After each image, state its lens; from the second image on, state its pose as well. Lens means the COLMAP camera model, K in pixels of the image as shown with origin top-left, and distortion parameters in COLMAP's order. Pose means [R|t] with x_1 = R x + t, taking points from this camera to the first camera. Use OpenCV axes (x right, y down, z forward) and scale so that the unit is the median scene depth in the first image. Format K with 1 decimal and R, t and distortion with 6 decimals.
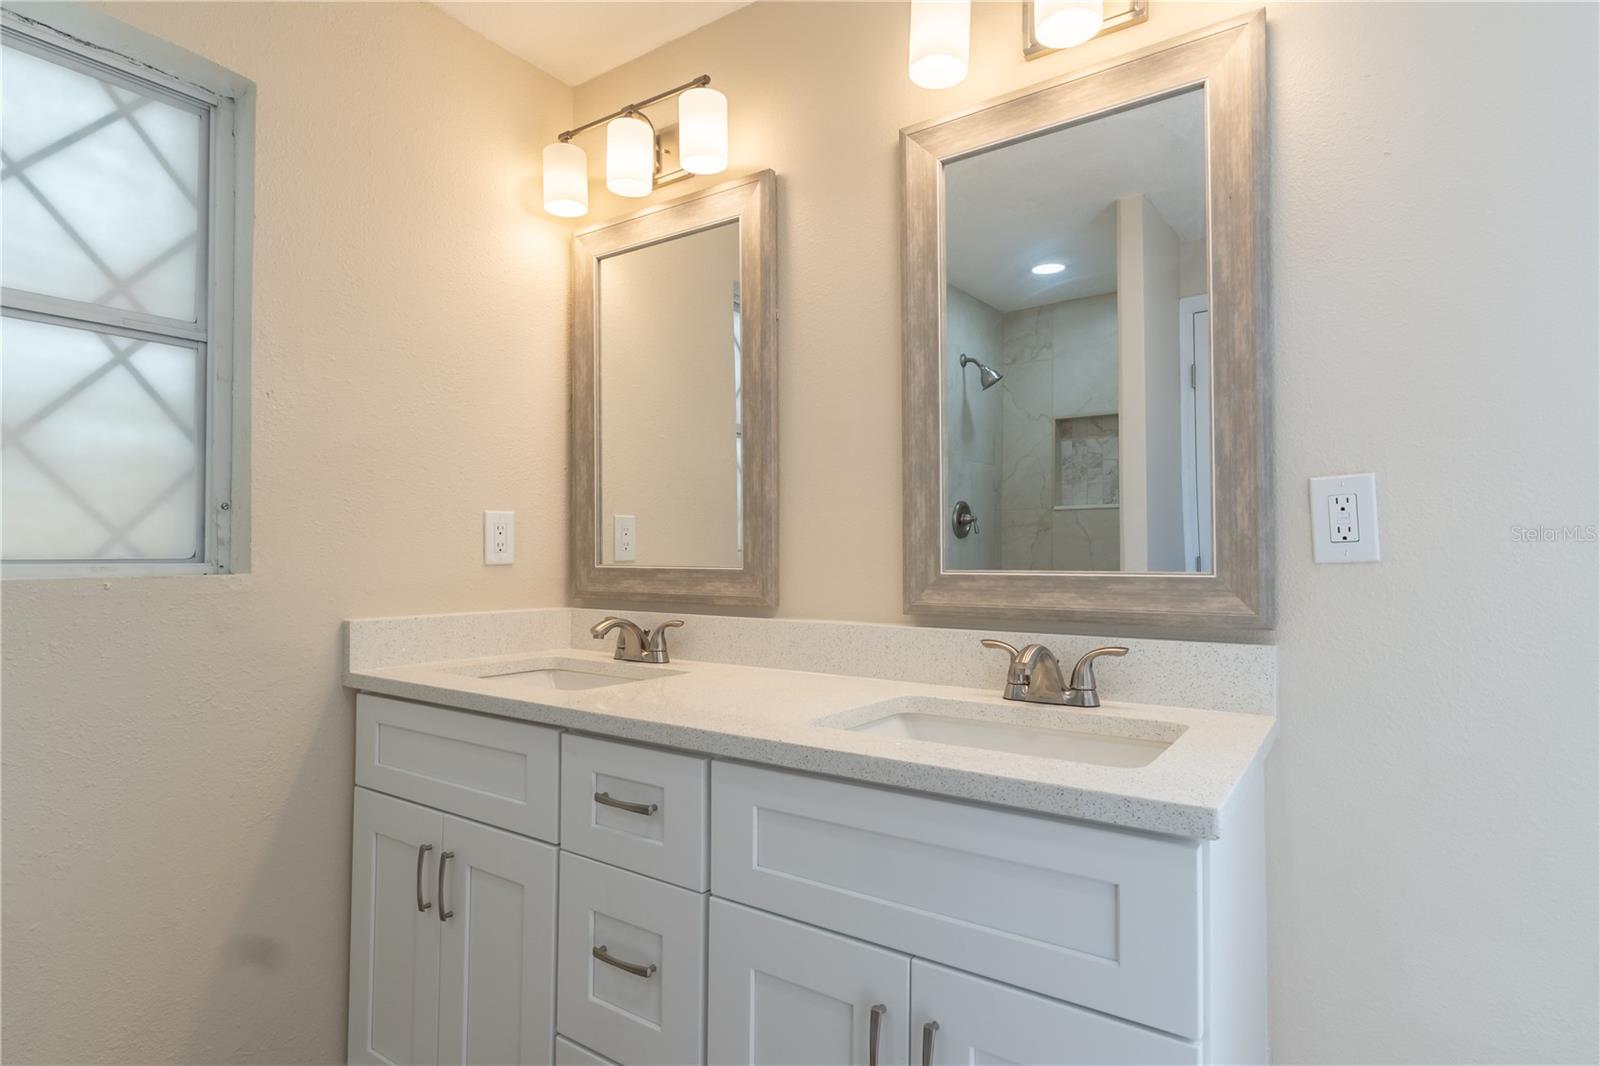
lens RADIAL K [[839.4, 0, 800.0], [0, 839.4, 533.0], [0, 0, 1]] dist [-0.003527, 0.001502]
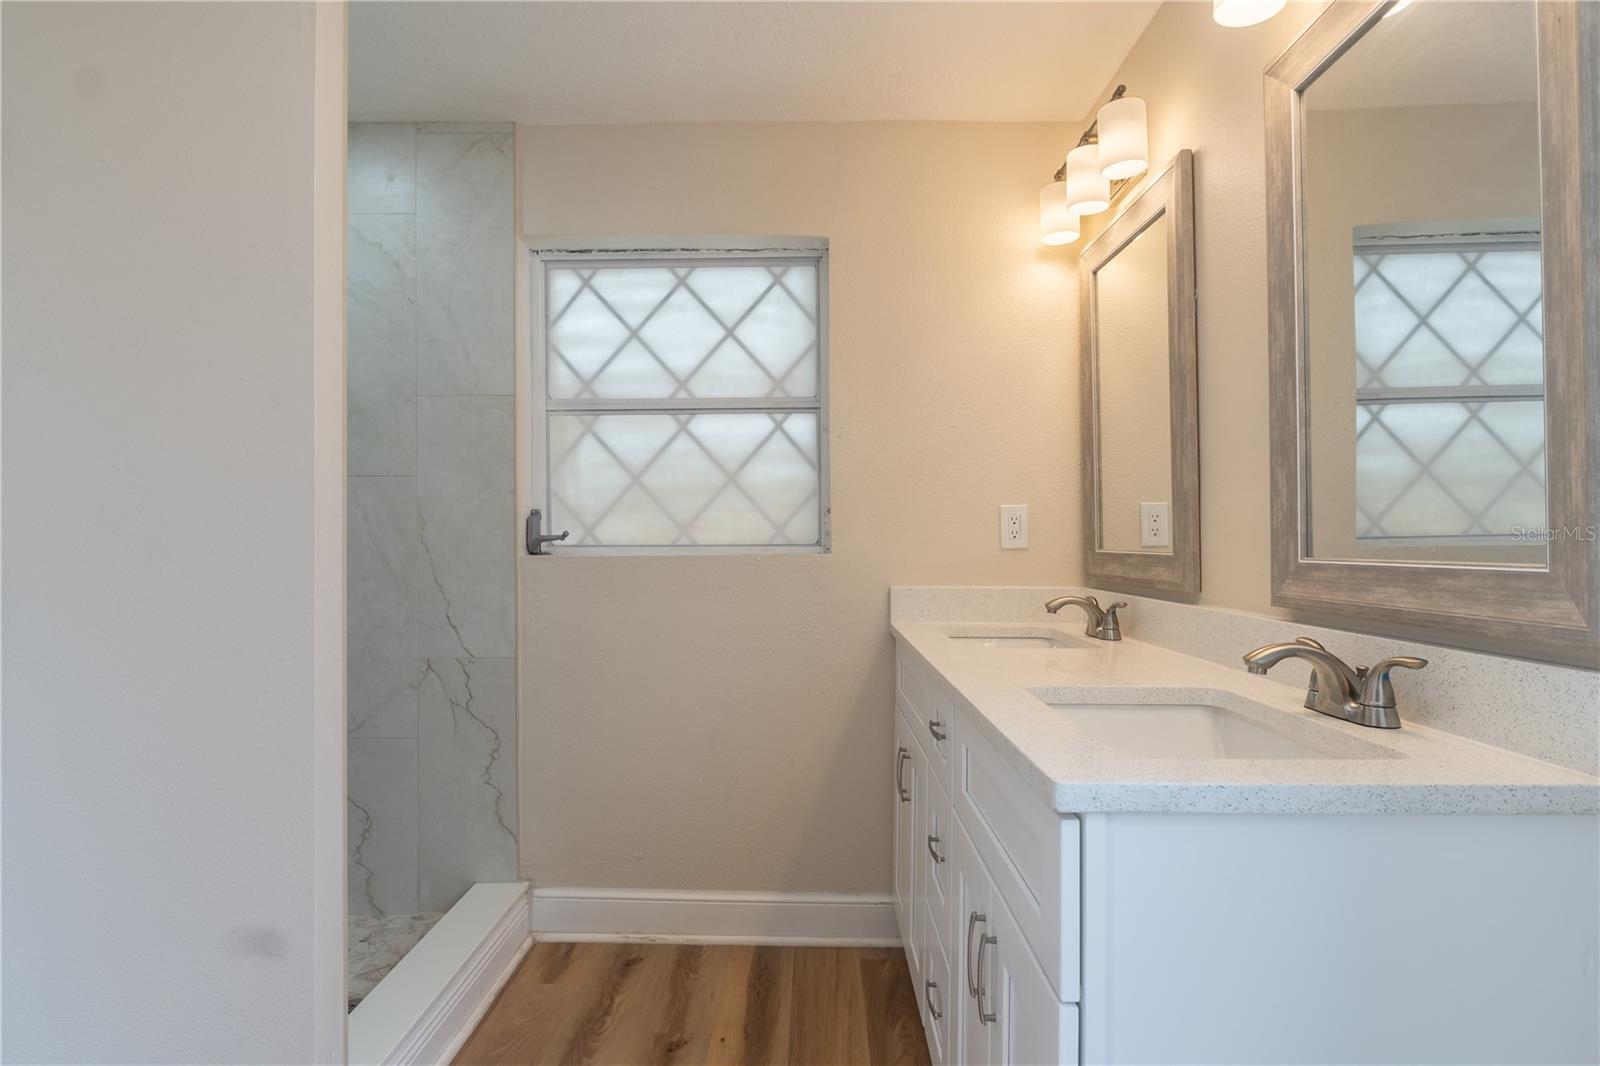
lens RADIAL K [[839.4, 0, 800.0], [0, 839.4, 533.0], [0, 0, 1]] dist [-0.003527, 0.001502]
pose [[0.559483, -0.009914, -0.828782, 0.619575], [0.024743, 0.999683, 0.004745, 0.001333], [0.828472, -0.023161, 0.559551, 0.076666]]
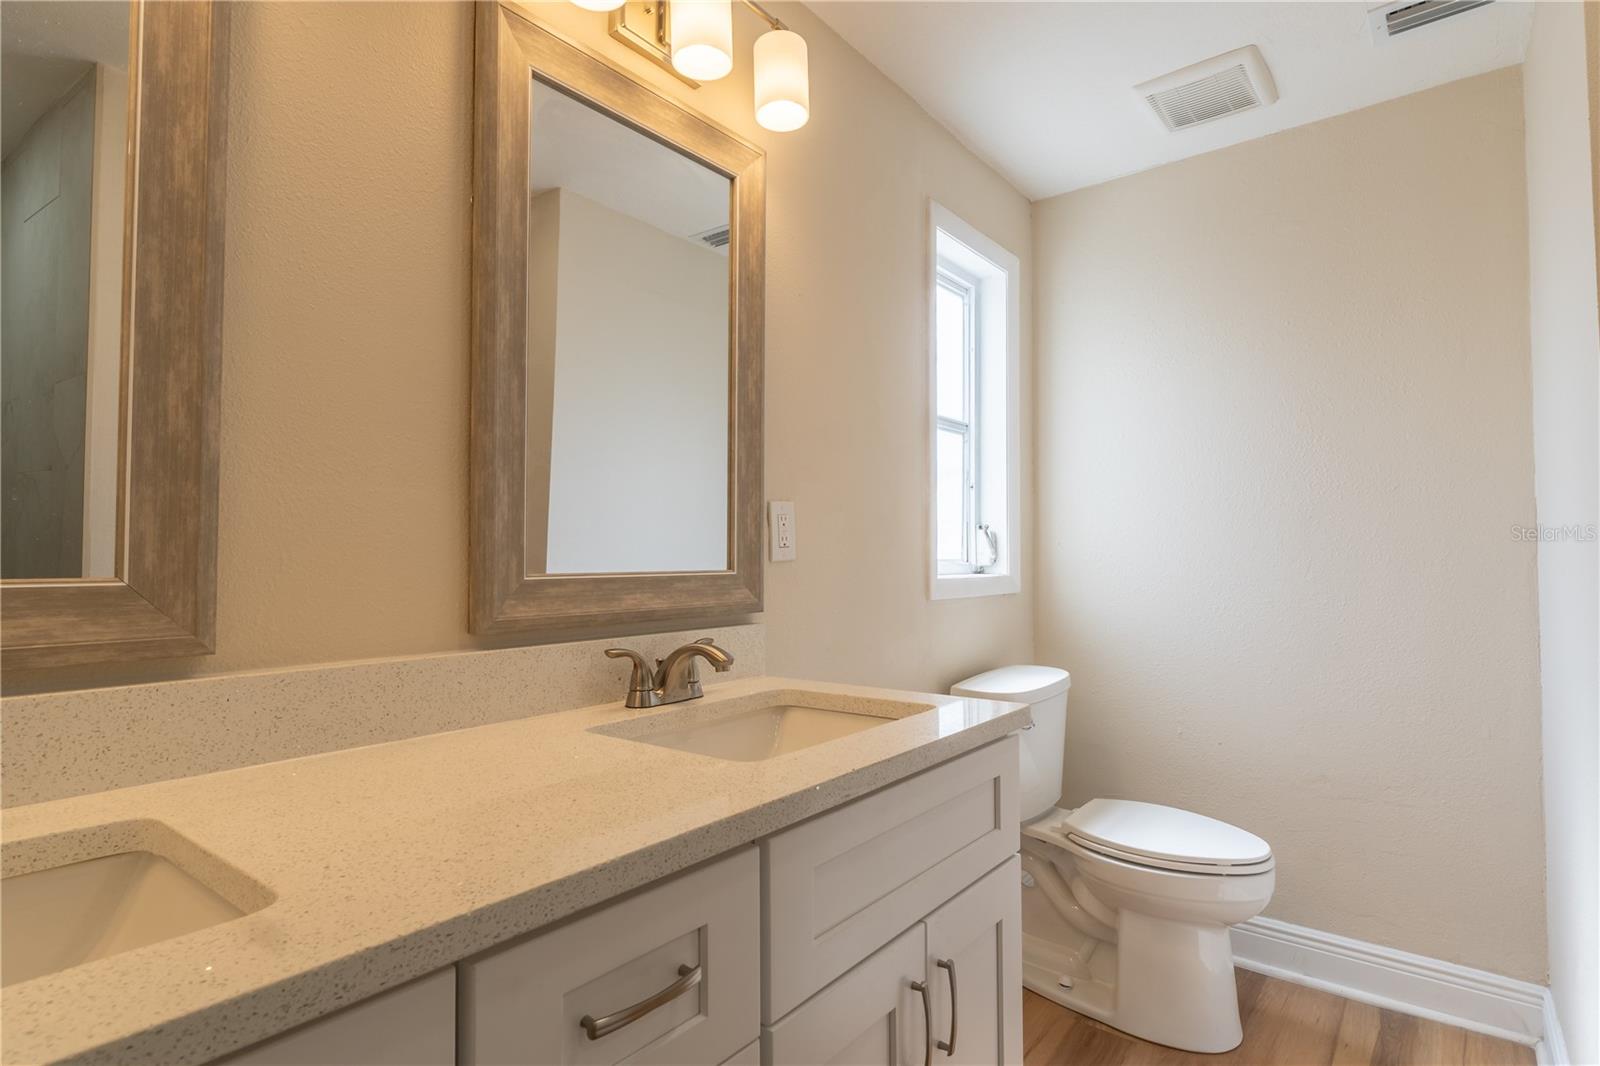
lens RADIAL K [[809.4, 0, 800.0], [0, 809.4, 533.0], [0, 0, 1]] dist [0.002740, 0.000554]
pose [[0.066530, 0.030858, 0.997307, -0.603956], [-0.024642, 0.999268, -0.029274, 0.021220], [-0.997480, -0.022628, 0.067242, 0.702937]]
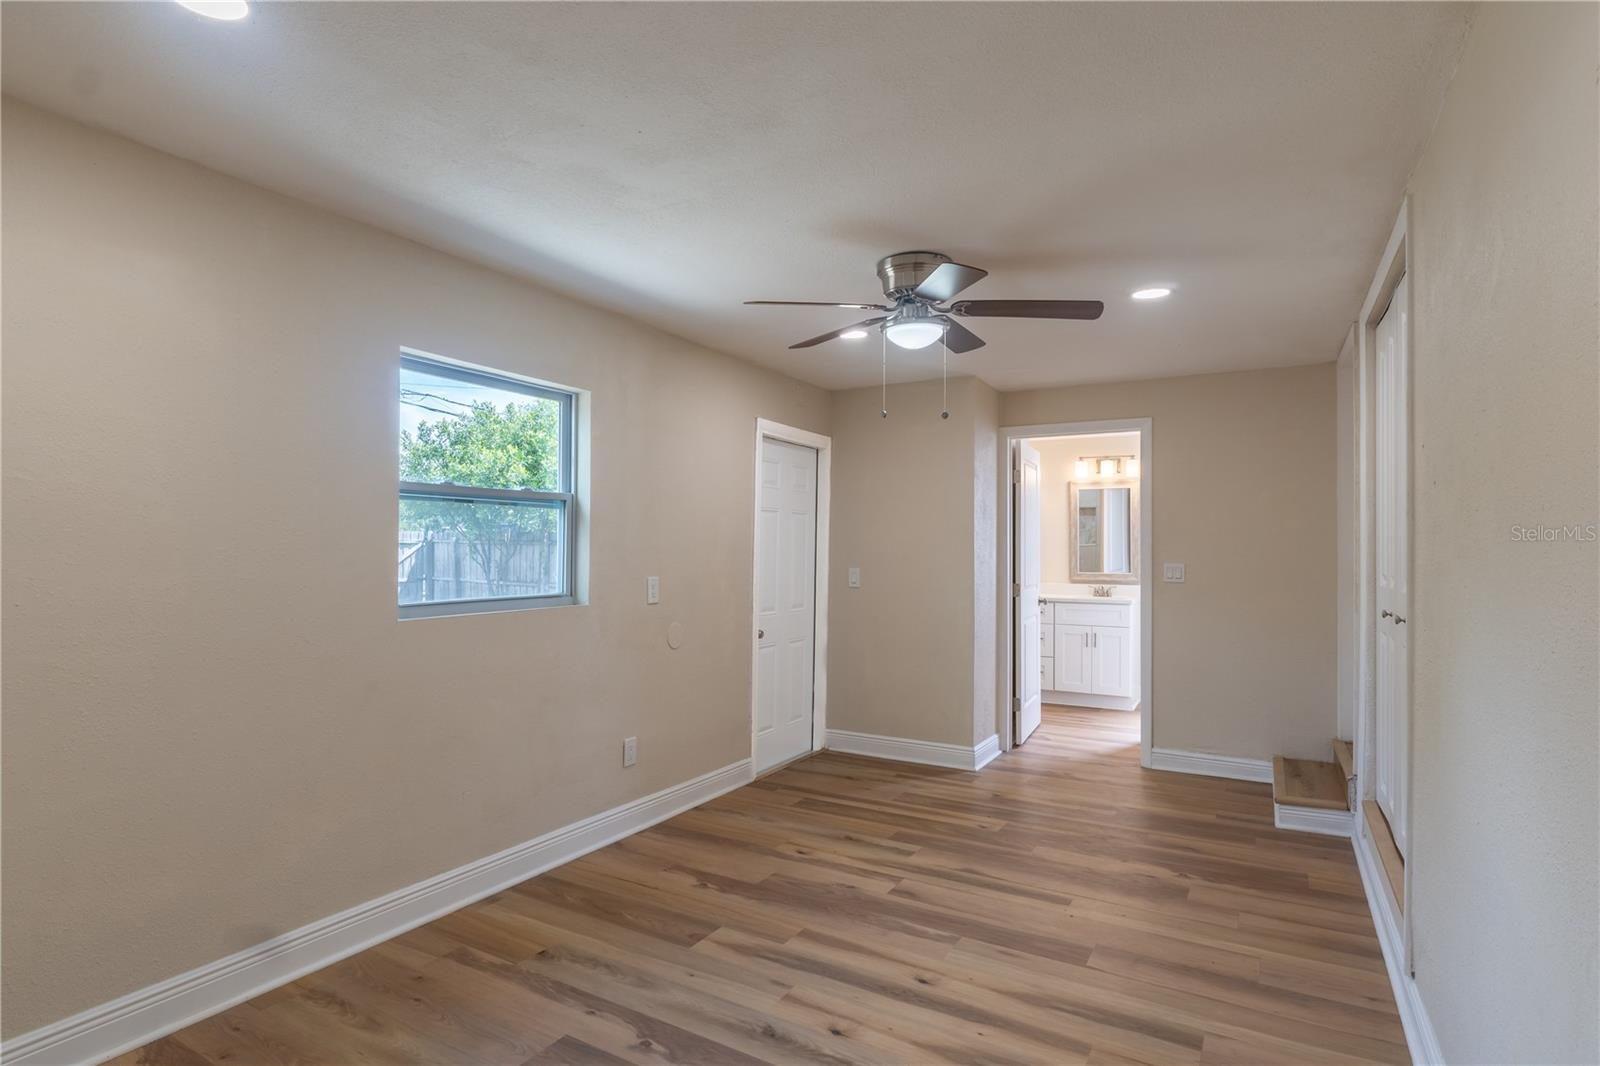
lens RADIAL K [[819.5, 0, 800.0], [0, 819.5, 533.0], [0, 0, 1]] dist [0.002585, 0.000158]
pose [[0.995477, 0.007072, 0.094743, -1.972669], [-0.008683, 0.999824, 0.016607, -0.261372], [-0.094609, -0.017354, 0.995363, -3.756344]]
